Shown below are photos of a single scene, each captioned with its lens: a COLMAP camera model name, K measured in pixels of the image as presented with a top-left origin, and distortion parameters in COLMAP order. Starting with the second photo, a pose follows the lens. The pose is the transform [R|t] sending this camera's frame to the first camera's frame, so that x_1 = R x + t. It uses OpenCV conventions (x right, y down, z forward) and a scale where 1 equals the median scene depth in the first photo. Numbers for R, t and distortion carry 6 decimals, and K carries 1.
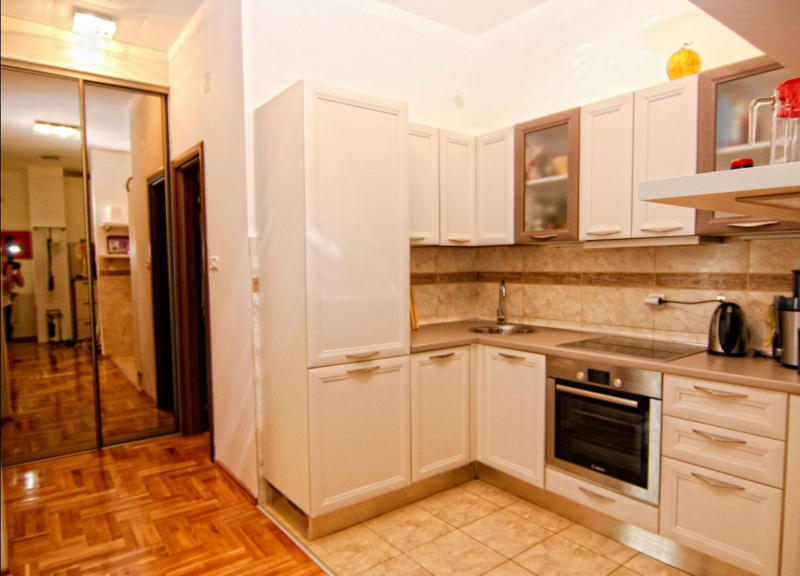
lens RADIAL K [[508.5, 0, 400.7], [0, 508.5, 293.1], [0, 0, 1]] dist [-0.018838, -0.007551]
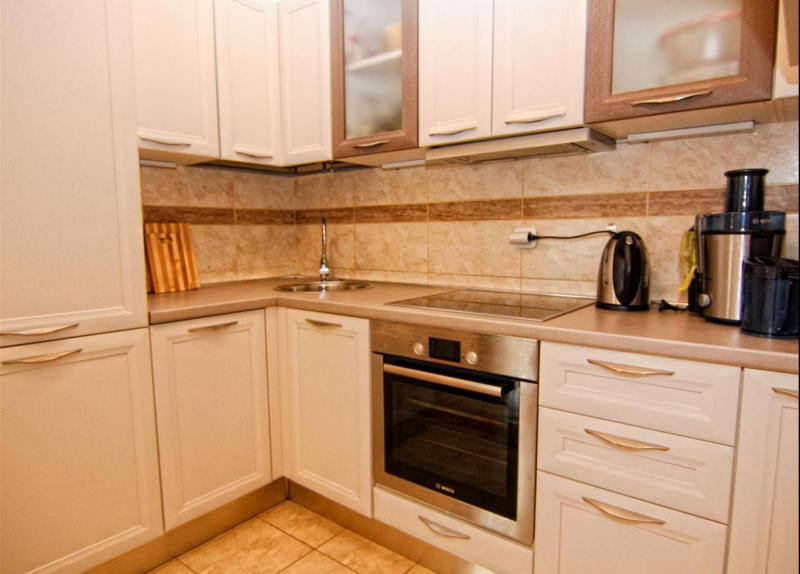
lens RADIAL K [[509.7, 0, 399.3], [0, 509.7, 287.2], [0, 0, 1]] dist [-0.027539, 0.002266]
pose [[0.970072, -0.023434, 0.241685, 0.164051], [0.011891, 0.998723, 0.049110, 0.049178], [-0.242527, -0.044766, 0.969111, 0.356021]]
